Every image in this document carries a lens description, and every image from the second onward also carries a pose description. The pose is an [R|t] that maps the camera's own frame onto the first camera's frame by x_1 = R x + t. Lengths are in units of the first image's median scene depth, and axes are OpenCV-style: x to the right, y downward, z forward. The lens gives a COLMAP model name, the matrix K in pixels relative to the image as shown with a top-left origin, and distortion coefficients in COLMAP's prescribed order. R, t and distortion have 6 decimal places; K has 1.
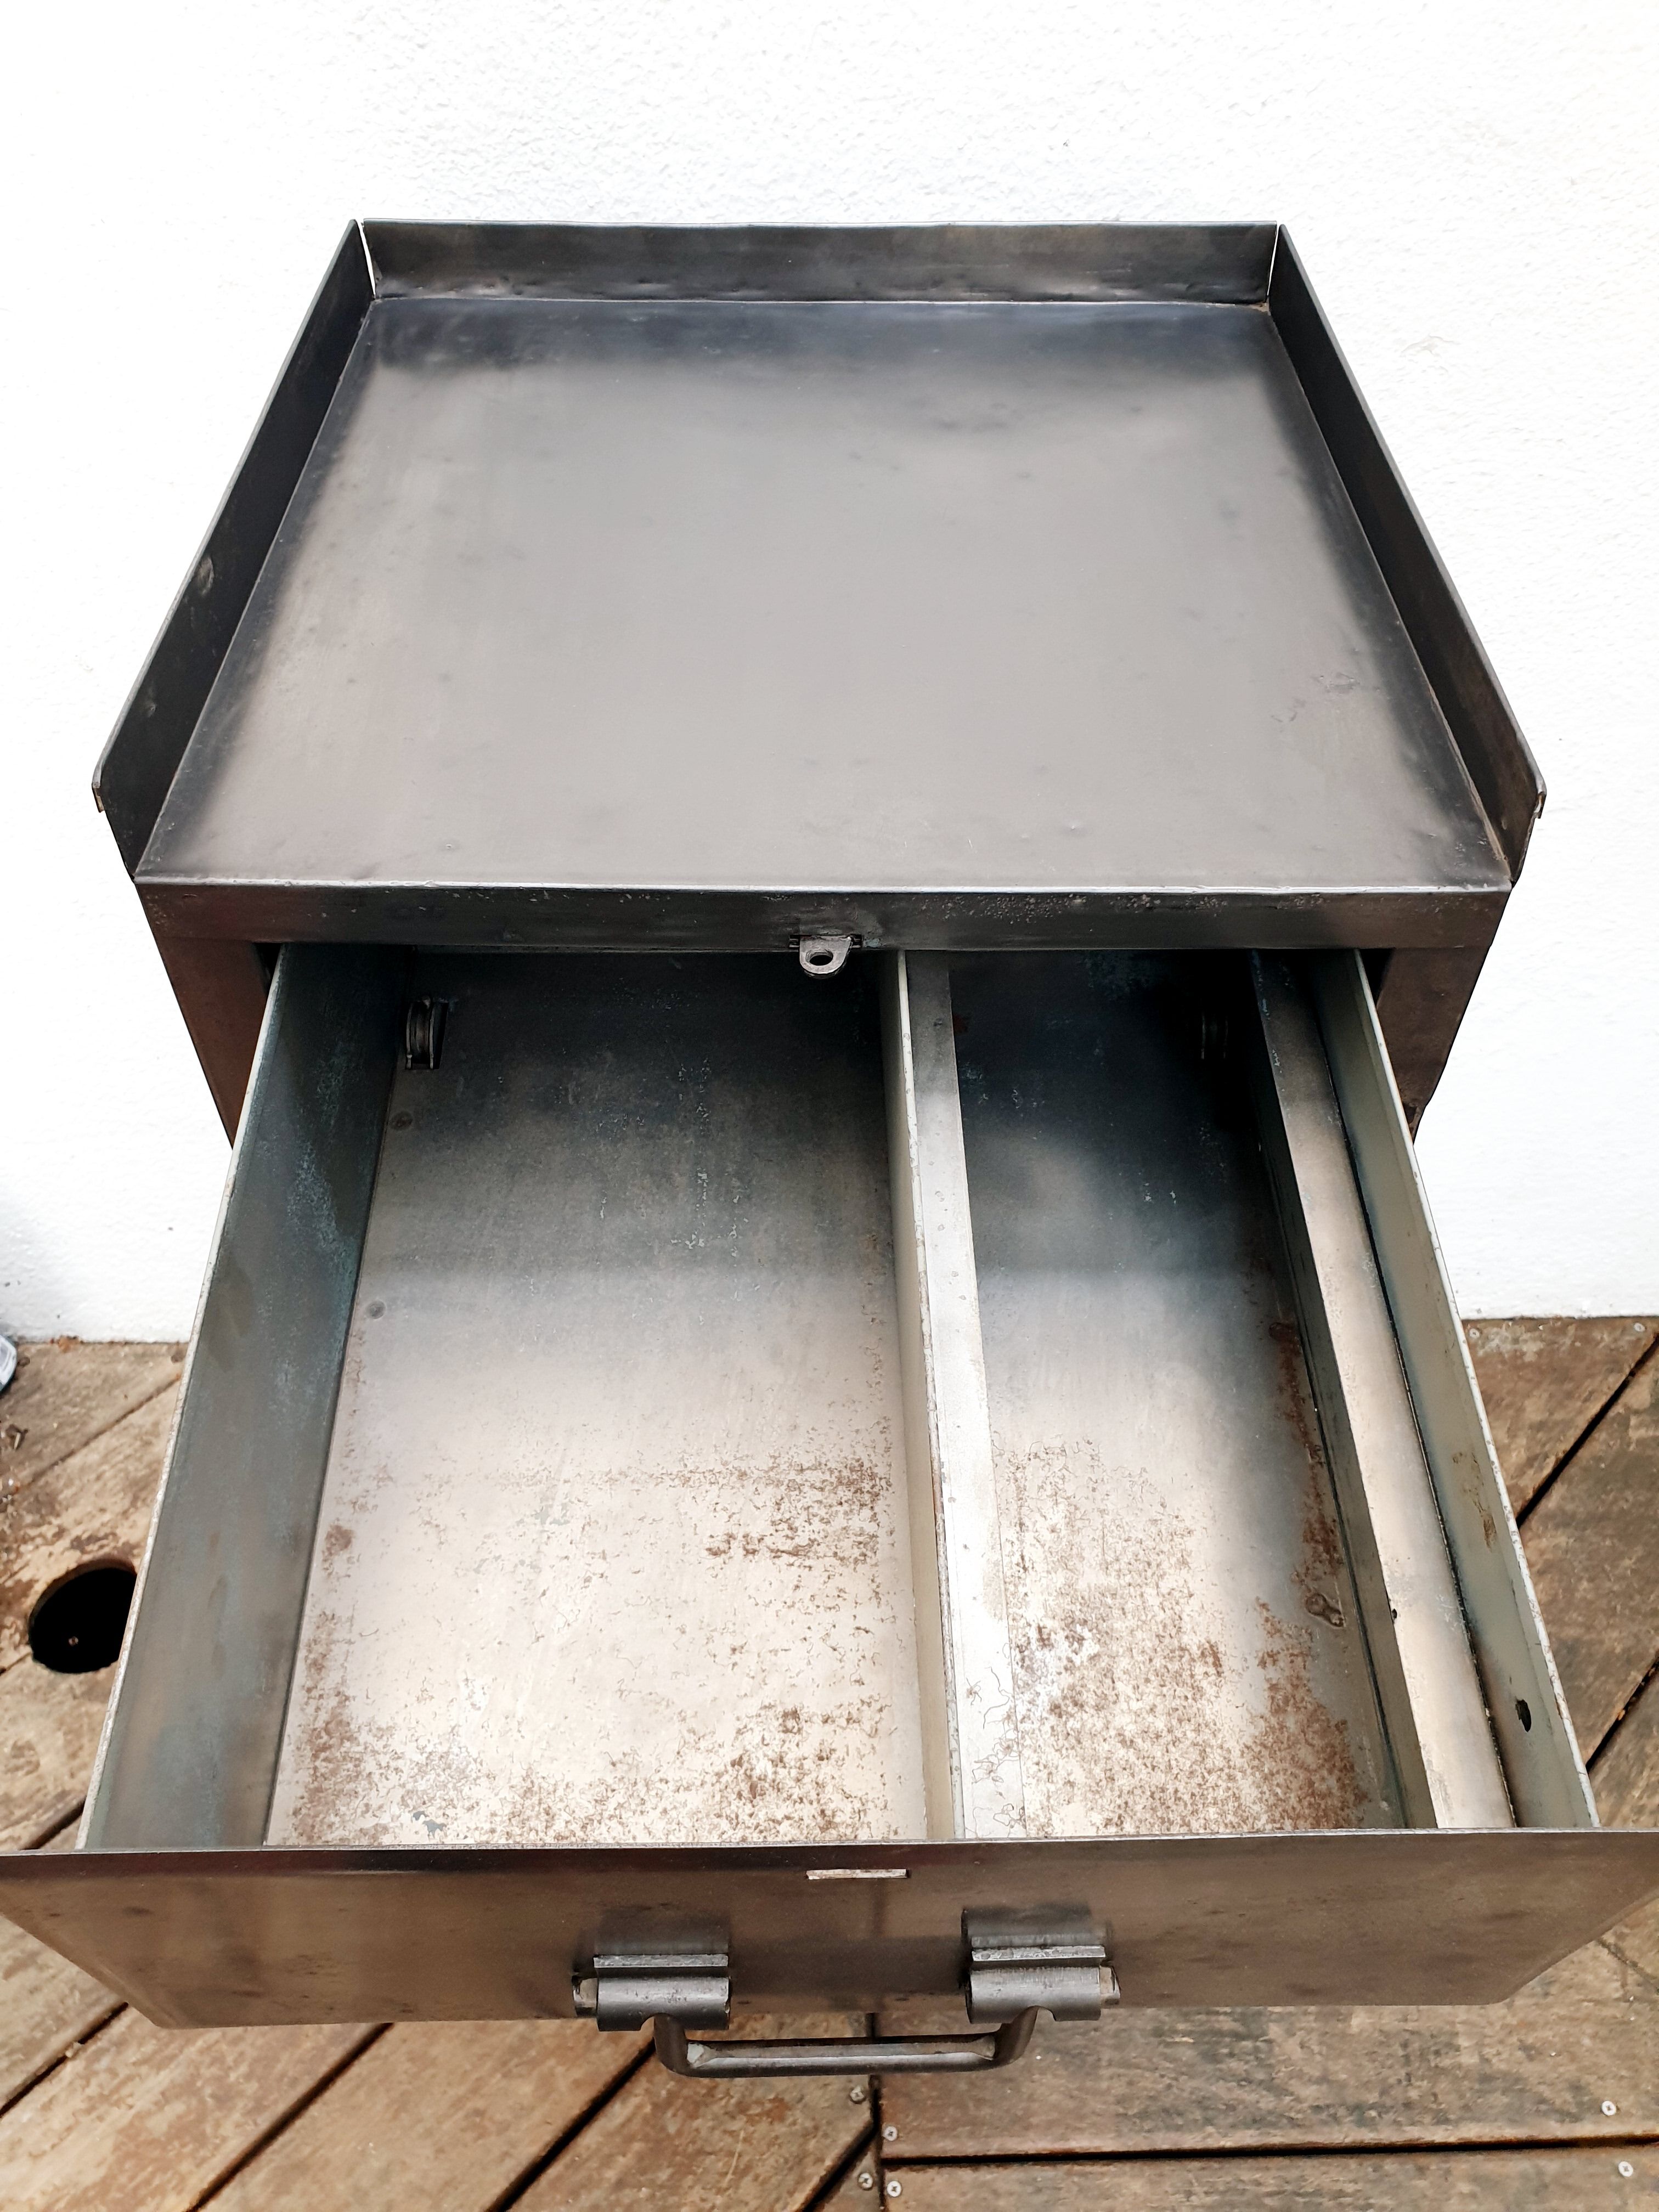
lens RADIAL K [[1742.5, 0, 817.7], [0, 1742.5, 1109.7], [0, 0, 1]] dist [0.002907, 0.034361]
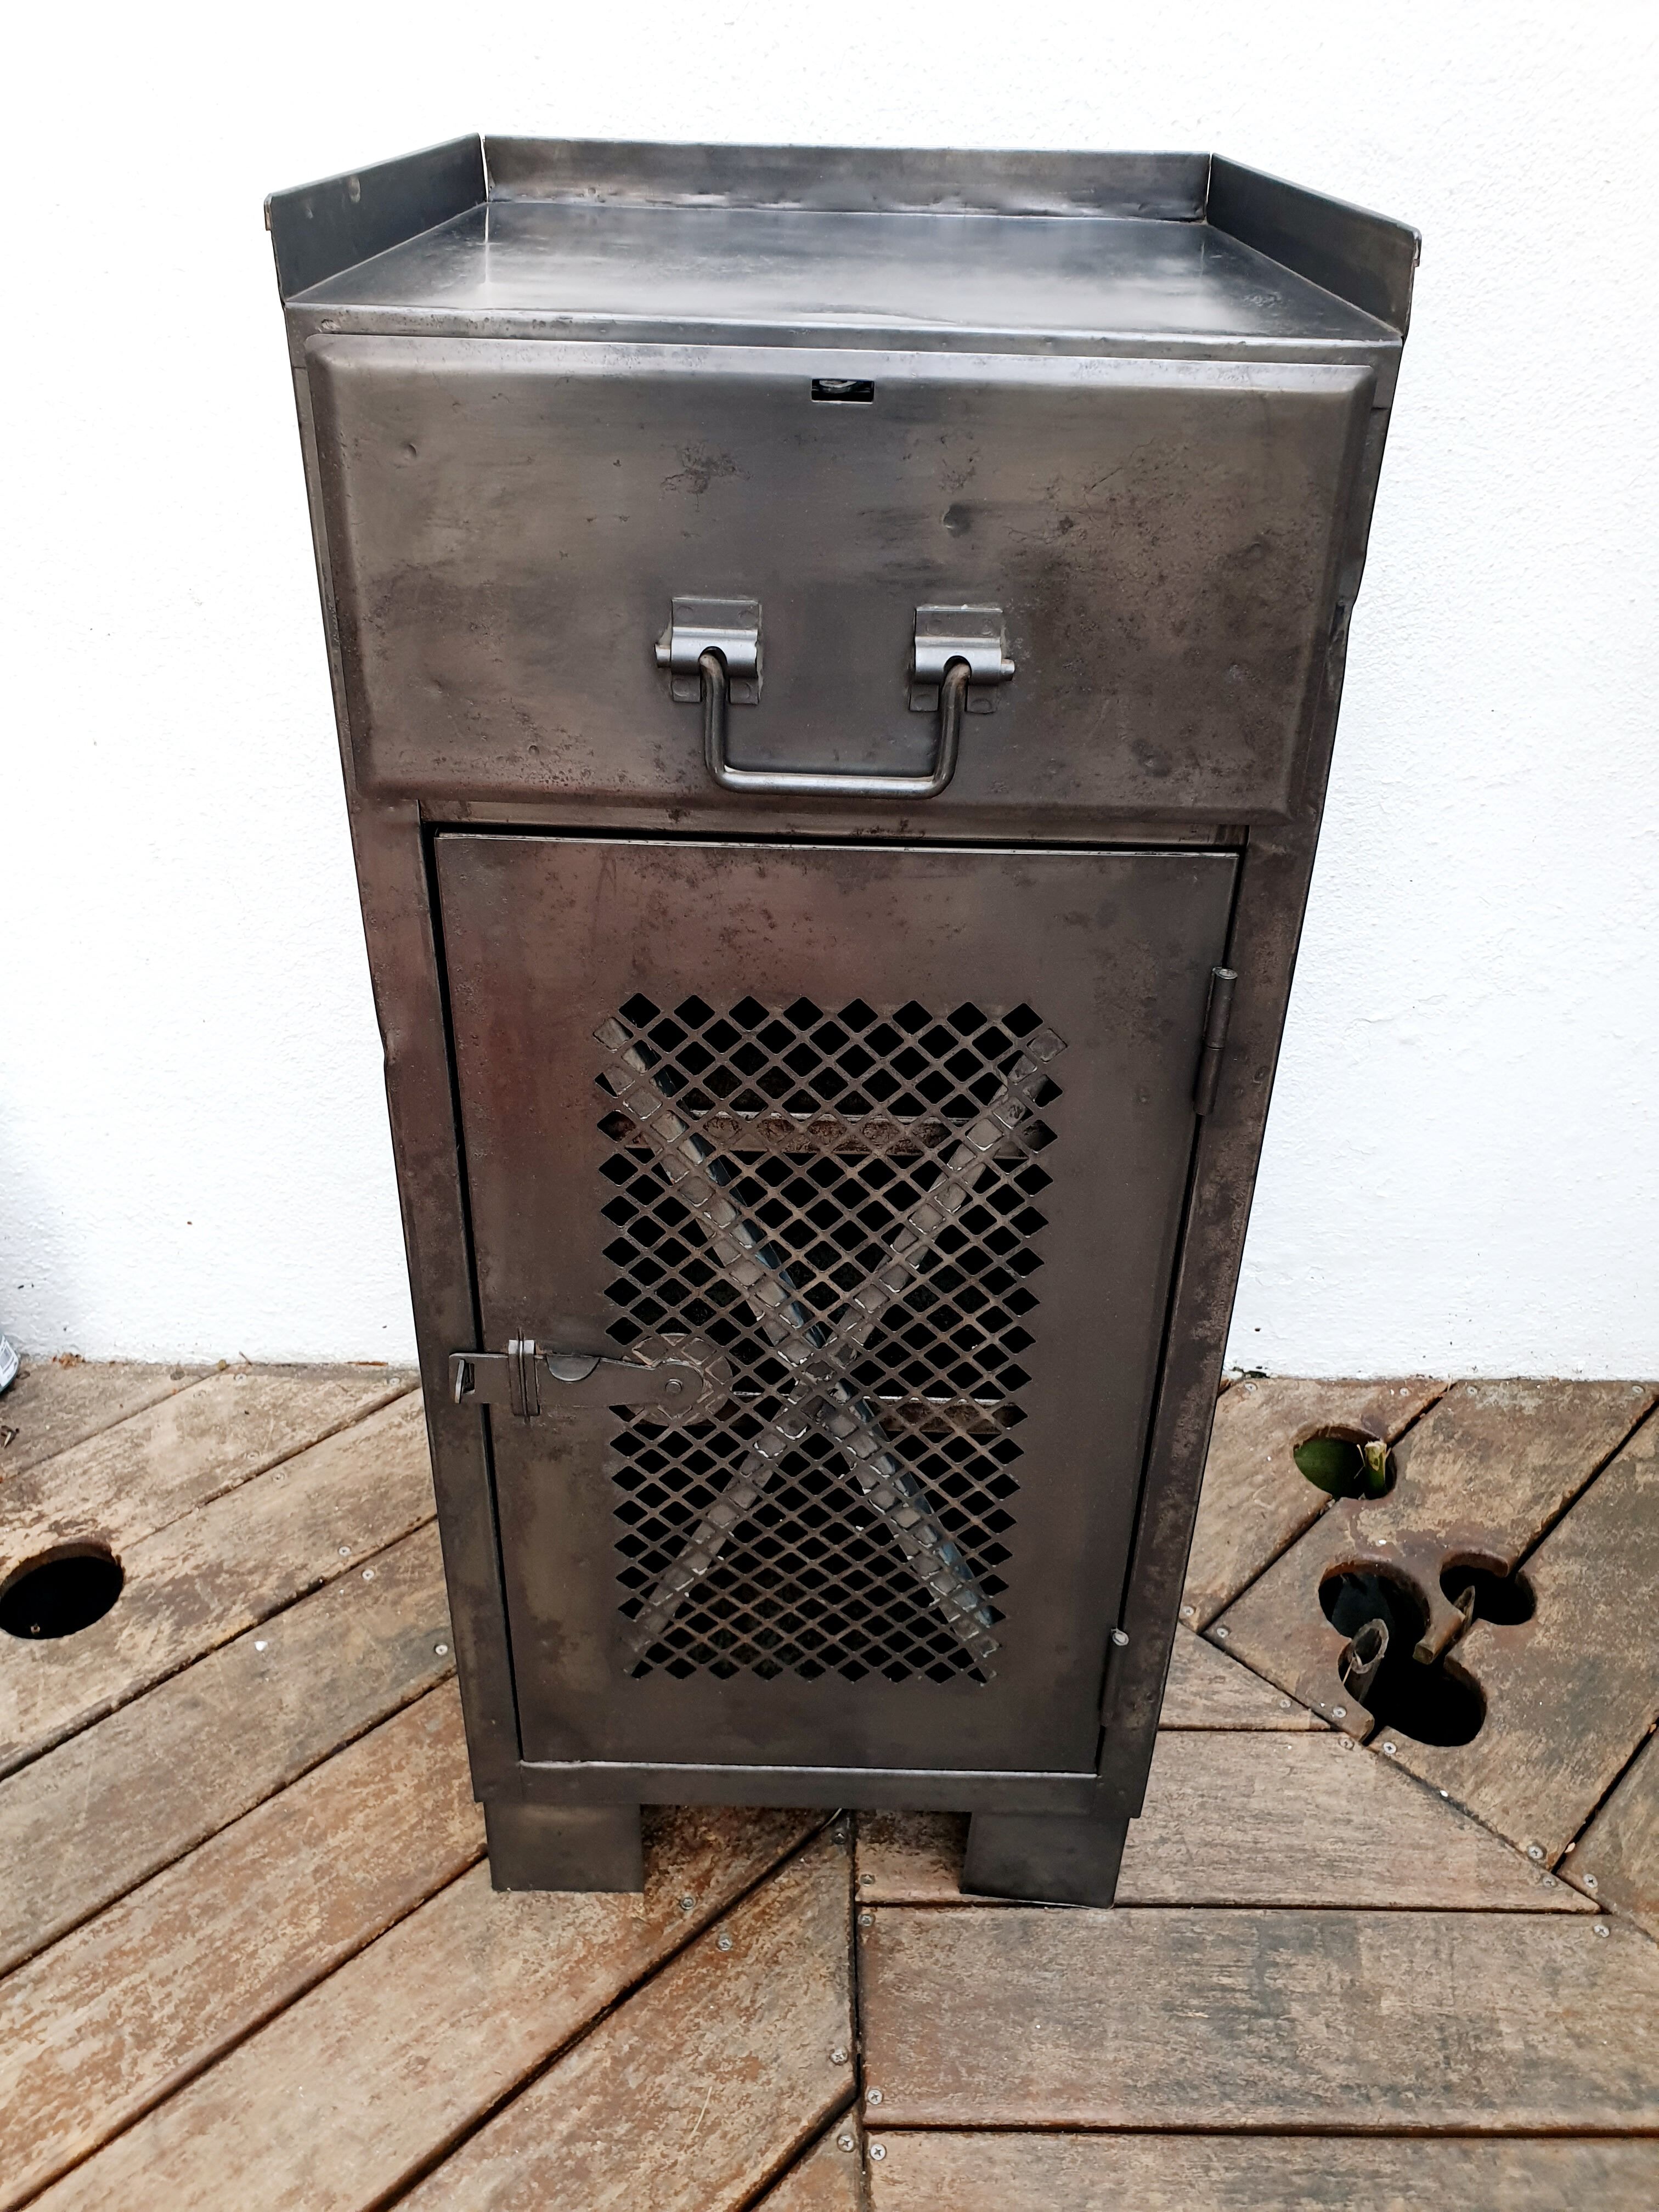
lens RADIAL K [[1742.5, 0, 805.8], [0, 1742.5, 1061.9], [0, 0, 1]] dist [0.002907, 0.034361]
pose [[0.999598, 0.025962, -0.011418, 0.002675], [-0.028116, 0.959983, -0.278645, 0.320982], [0.003727, 0.278854, 0.960326, -0.017136]]
